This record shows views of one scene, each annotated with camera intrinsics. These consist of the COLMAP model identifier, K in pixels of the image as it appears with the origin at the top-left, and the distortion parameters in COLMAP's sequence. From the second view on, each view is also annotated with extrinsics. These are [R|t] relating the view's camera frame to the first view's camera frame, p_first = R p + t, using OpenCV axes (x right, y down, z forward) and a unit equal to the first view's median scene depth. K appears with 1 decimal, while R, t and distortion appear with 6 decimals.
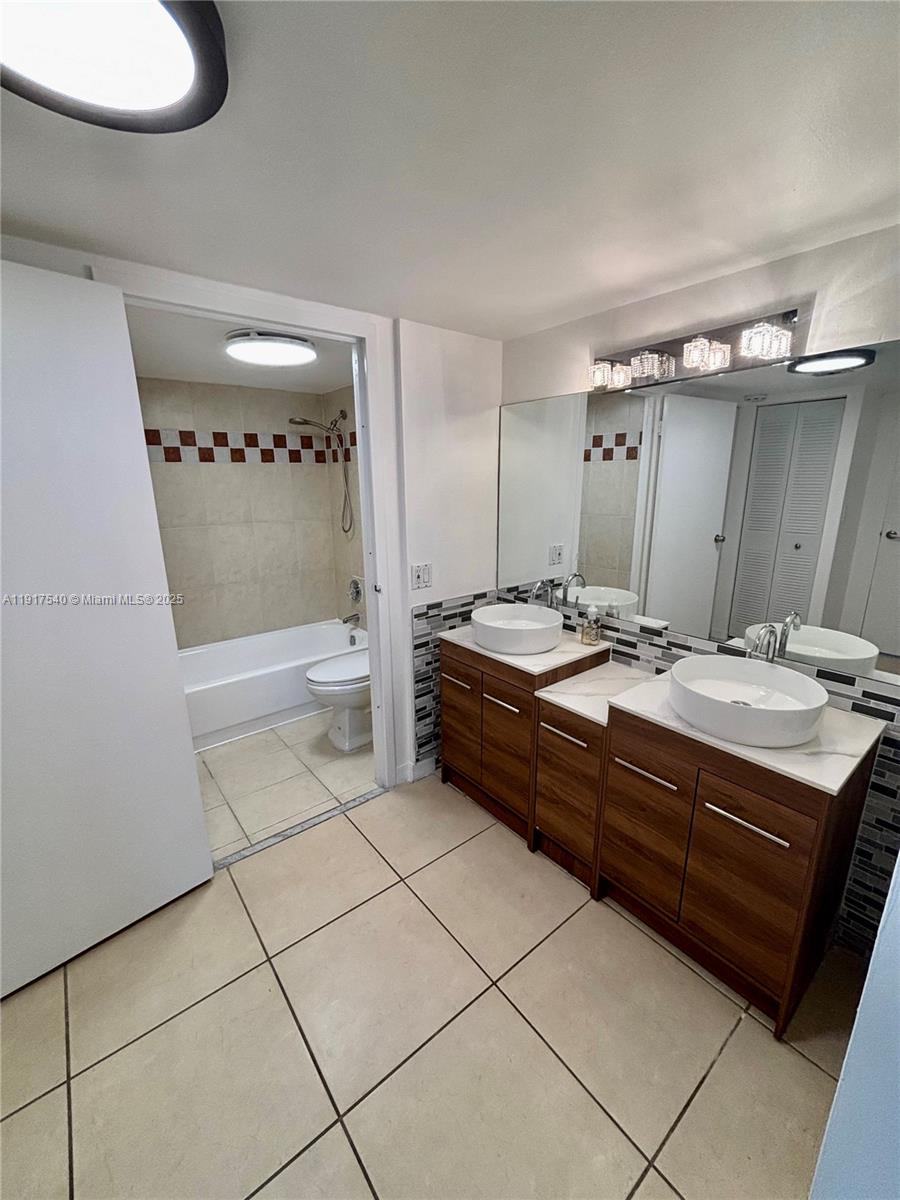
lens RADIAL K [[484.3, 0, 450.0], [0, 484.3, 600.0], [0, 0, 1]] dist [0.000320, 0.000249]
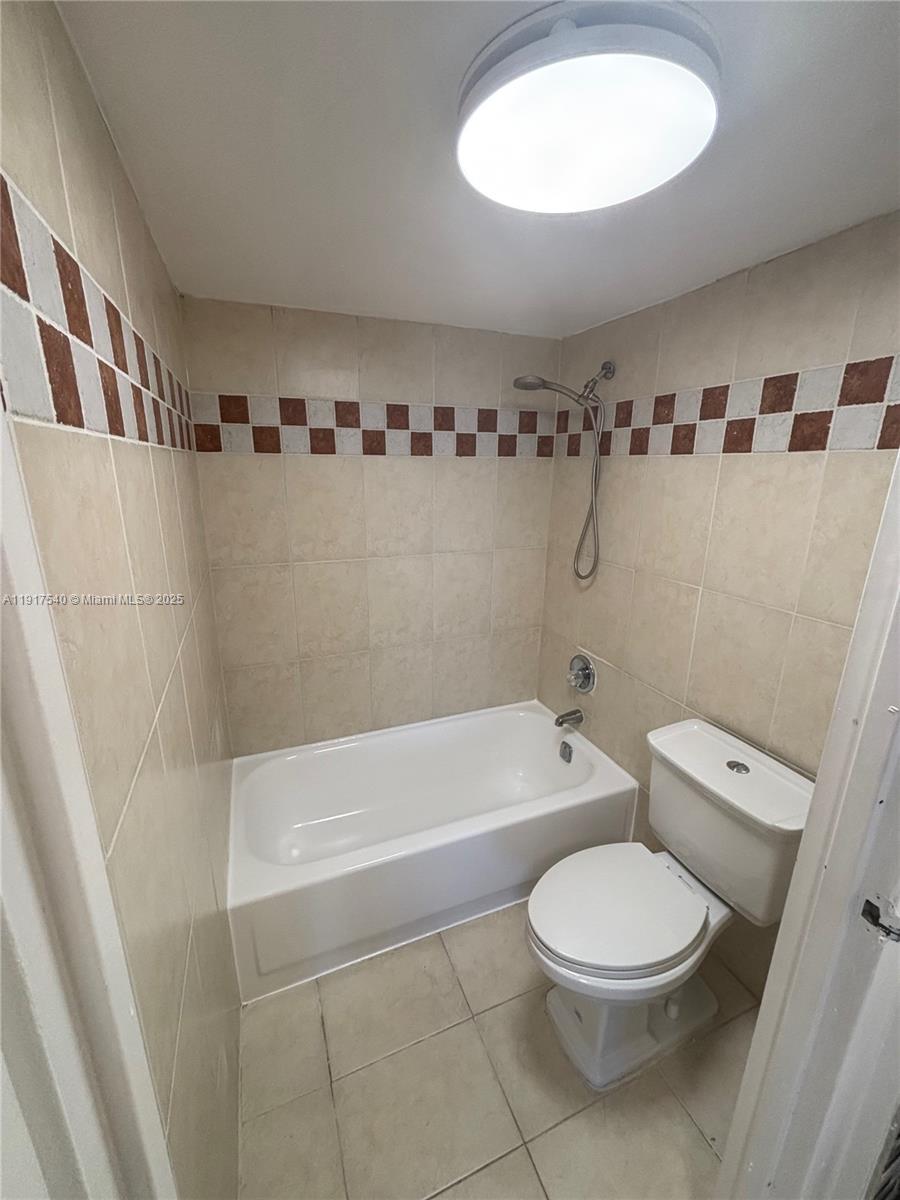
lens RADIAL K [[484.3, 0, 450.0], [0, 484.3, 600.0], [0, 0, 1]] dist [0.000320, 0.000249]
pose [[0.956611, 0.096704, -0.274851, -0.214635], [-0.089634, 0.995242, 0.038199, -0.128485], [0.277237, -0.011905, 0.960728, 0.418908]]
